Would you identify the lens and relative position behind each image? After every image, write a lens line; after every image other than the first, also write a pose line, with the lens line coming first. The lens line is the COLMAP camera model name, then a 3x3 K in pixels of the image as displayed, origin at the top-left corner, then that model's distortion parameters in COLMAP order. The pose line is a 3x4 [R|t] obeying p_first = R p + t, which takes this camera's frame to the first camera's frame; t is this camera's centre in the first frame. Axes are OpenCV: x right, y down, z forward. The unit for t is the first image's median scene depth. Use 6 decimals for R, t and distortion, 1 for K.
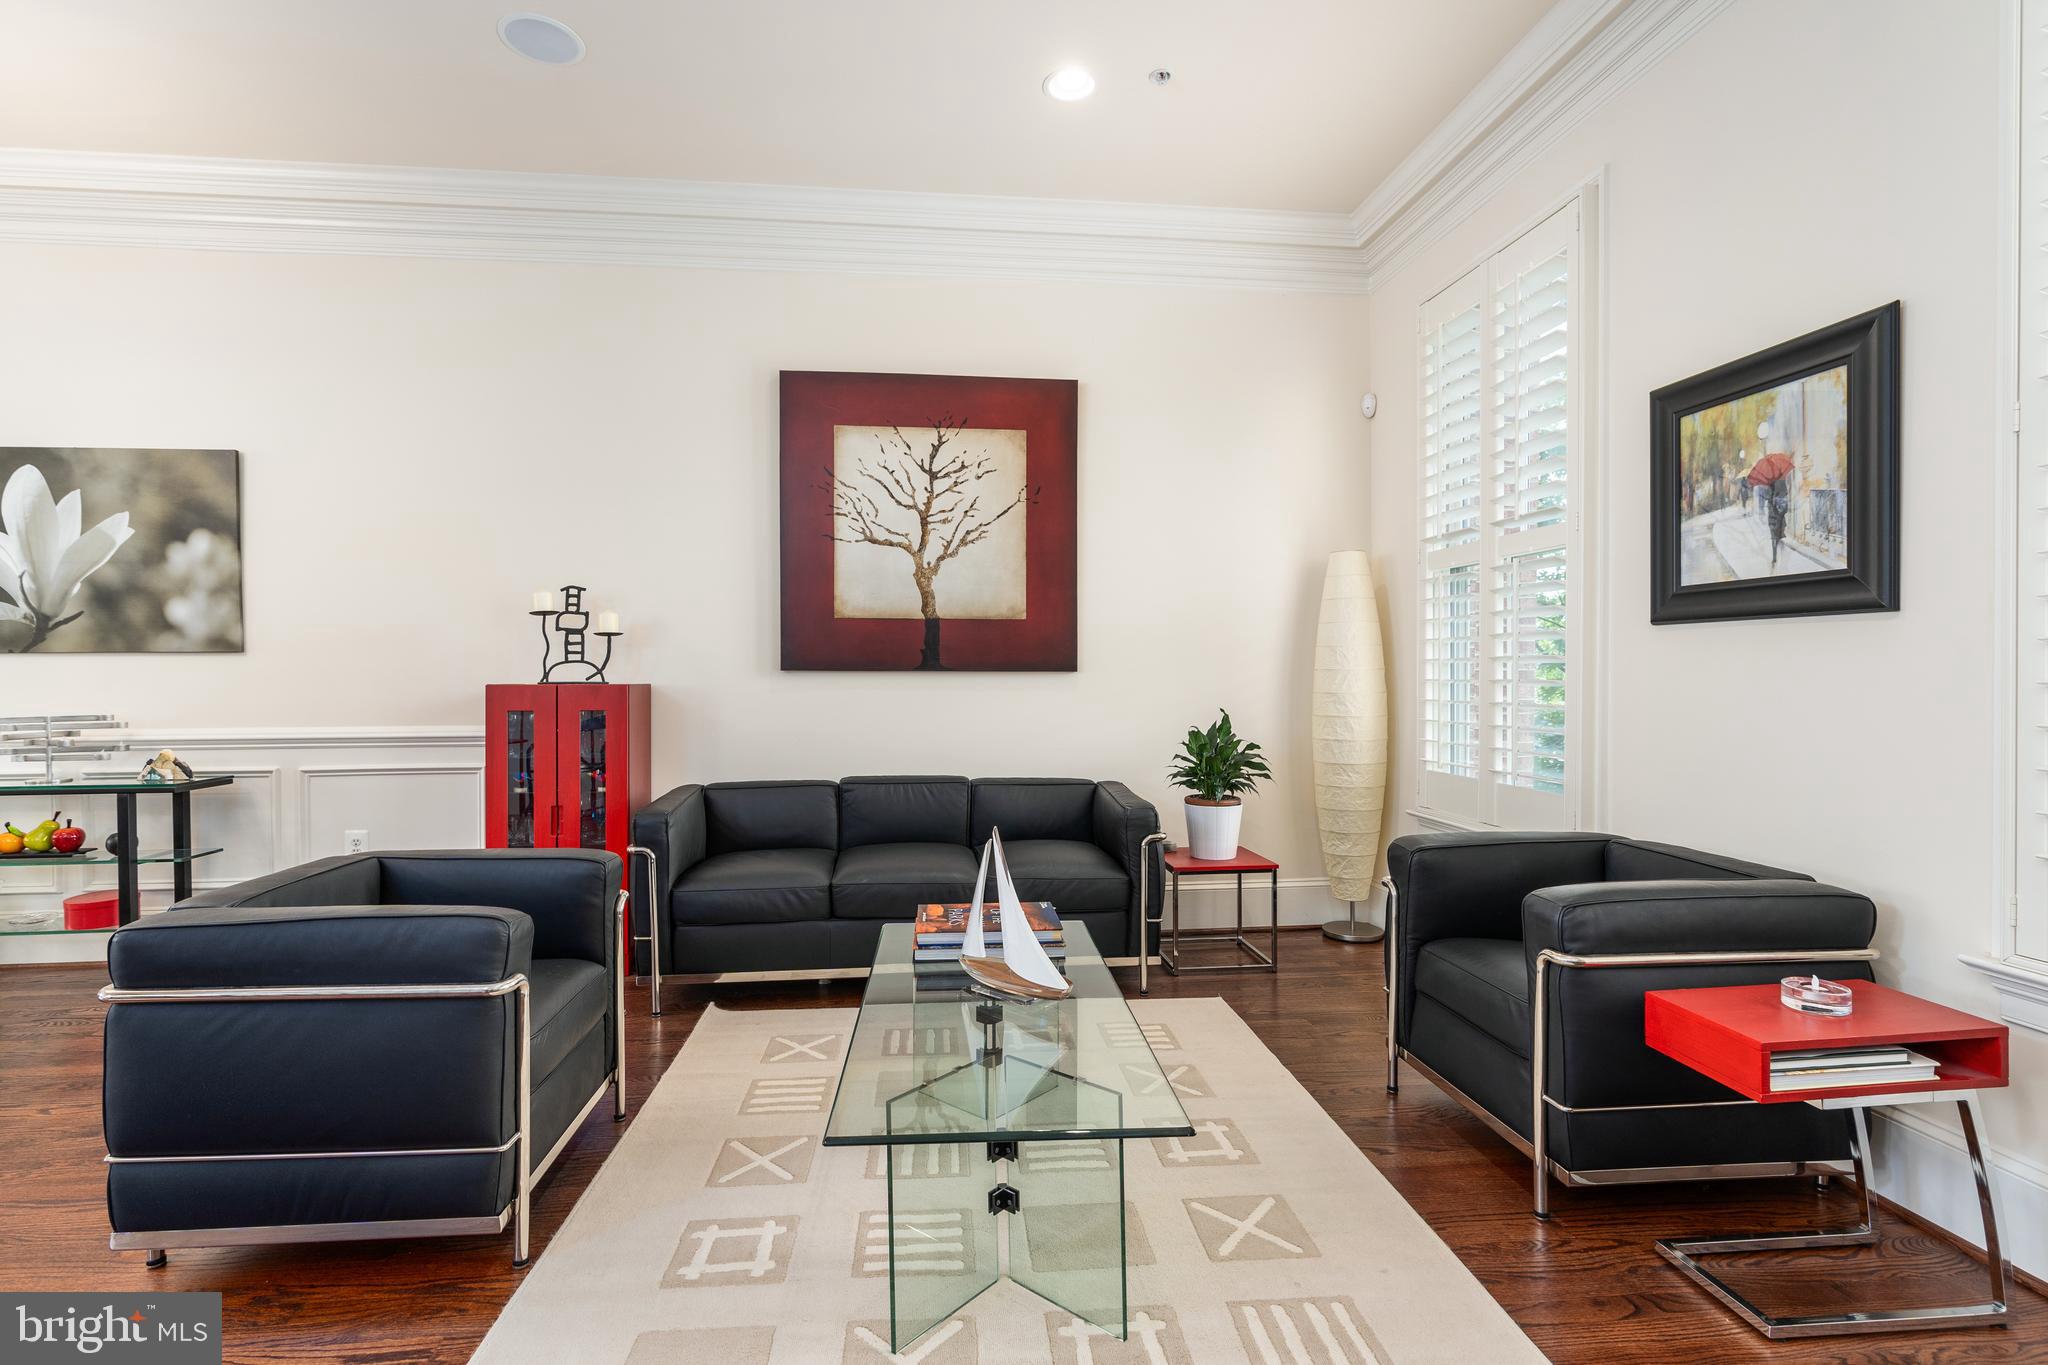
lens RADIAL K [[929.5, 0, 1140.5], [0, 929.5, 666.0], [0, 0, 1]] dist [-0.008150, 0.002036]
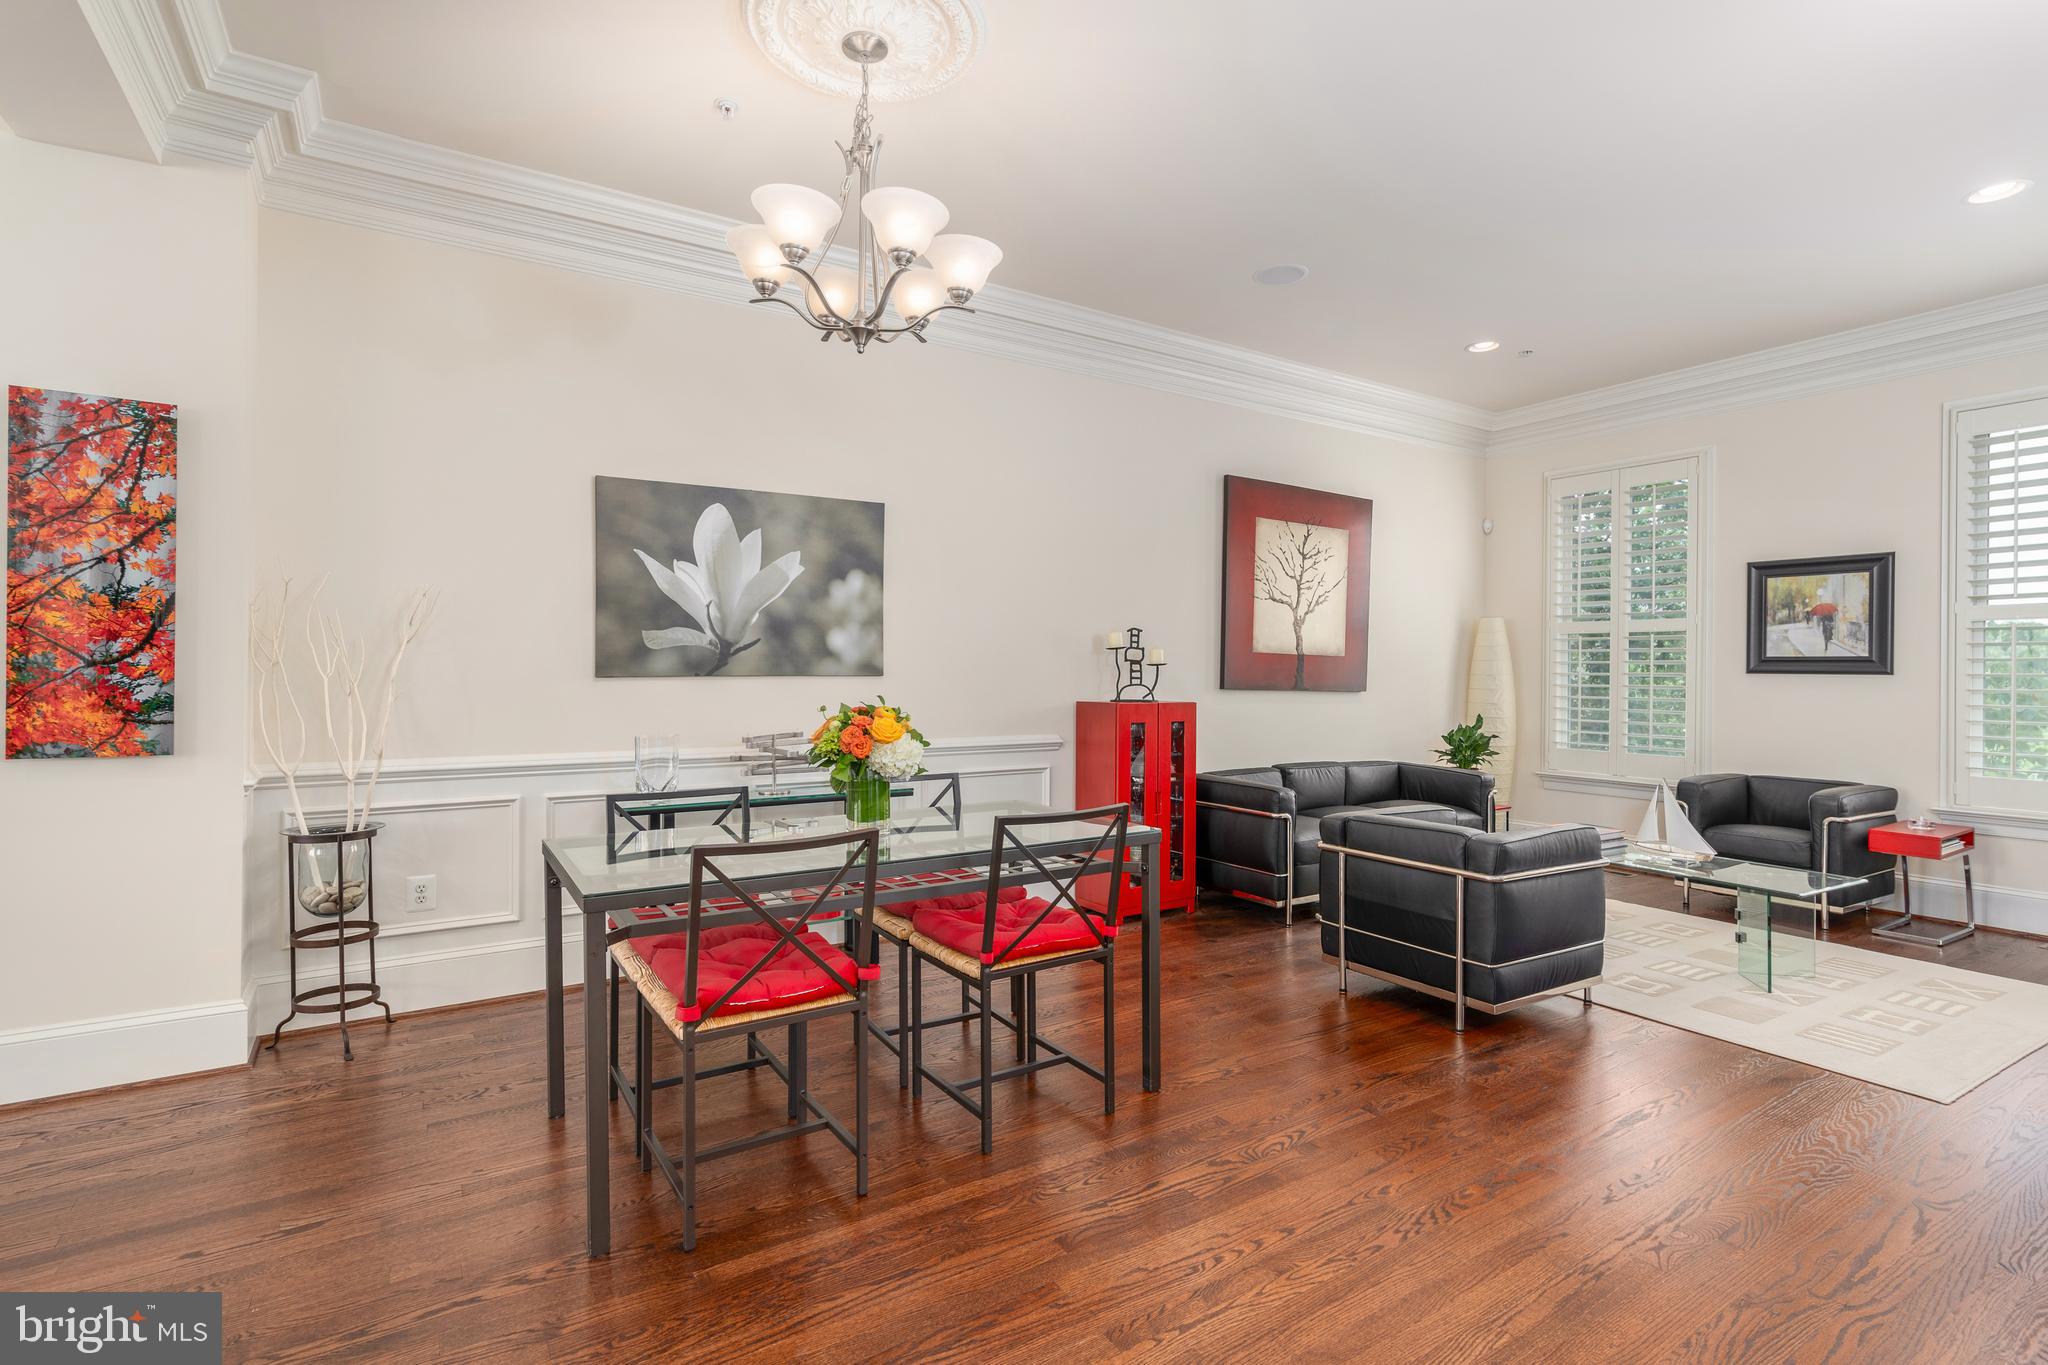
lens RADIAL K [[929.5, 0, 977.4], [0, 929.5, 672.7], [0, 0, 1]] dist [-0.008150, 0.002036]
pose [[0.907068, 0.006305, 0.420936, -1.383048], [-0.013936, 0.999790, 0.015055, -0.039057], [-0.420753, -0.019522, 0.906965, -0.122940]]
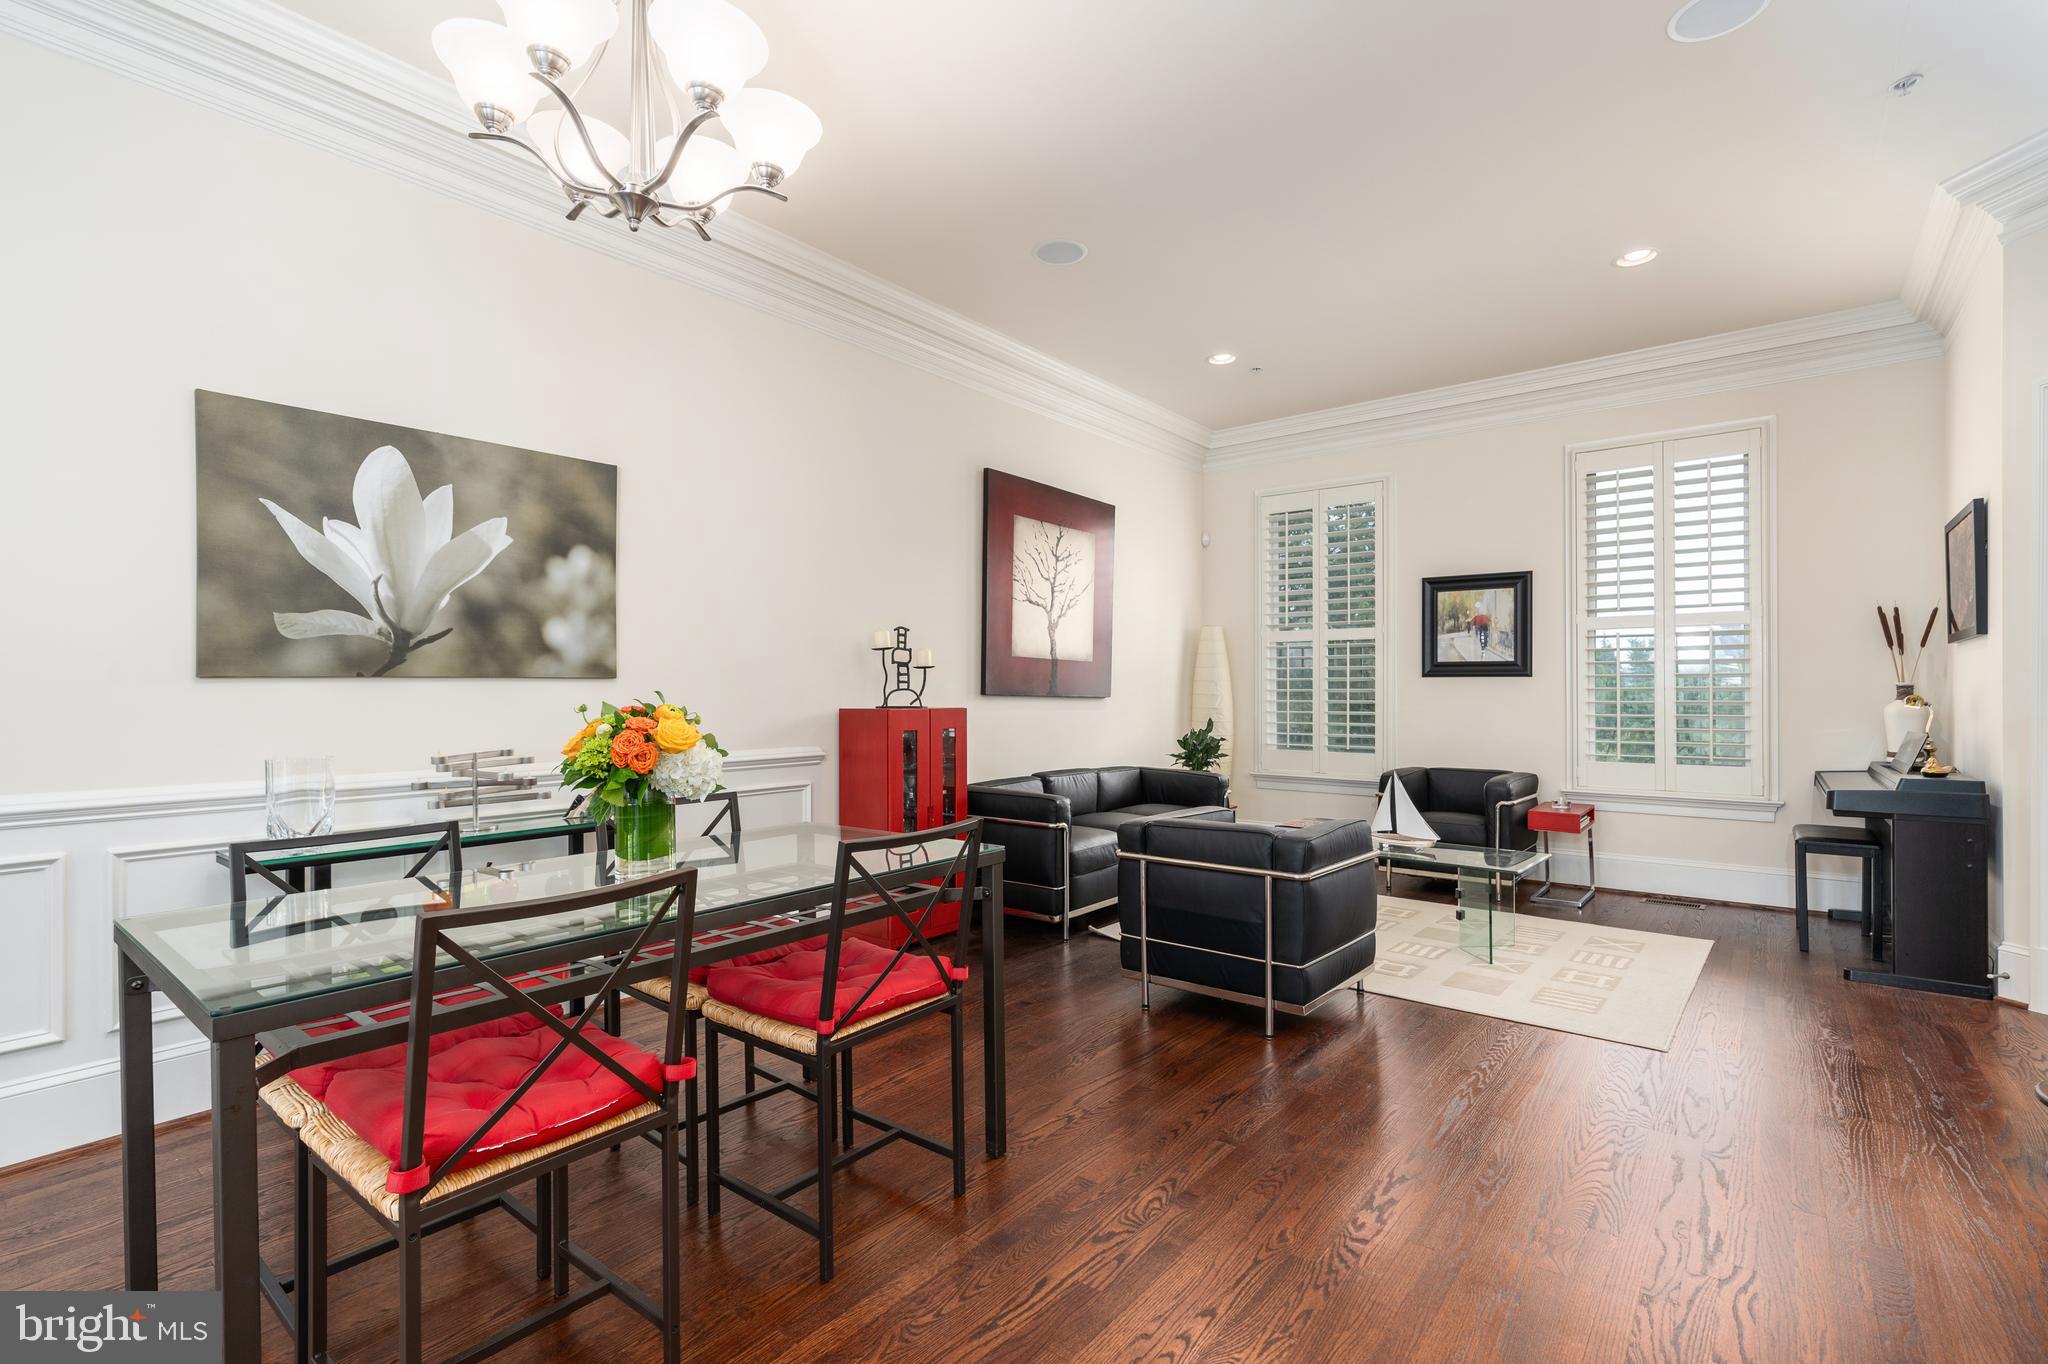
lens RADIAL K [[929.5, 0, 949.0], [0, 929.5, 690.2], [0, 0, 1]] dist [-0.008150, 0.002036]
pose [[0.733411, 0.001628, 0.679783, -1.394518], [-0.009217, 0.999929, 0.007550, -0.013344], [-0.679723, -0.011803, 0.733374, 0.064242]]
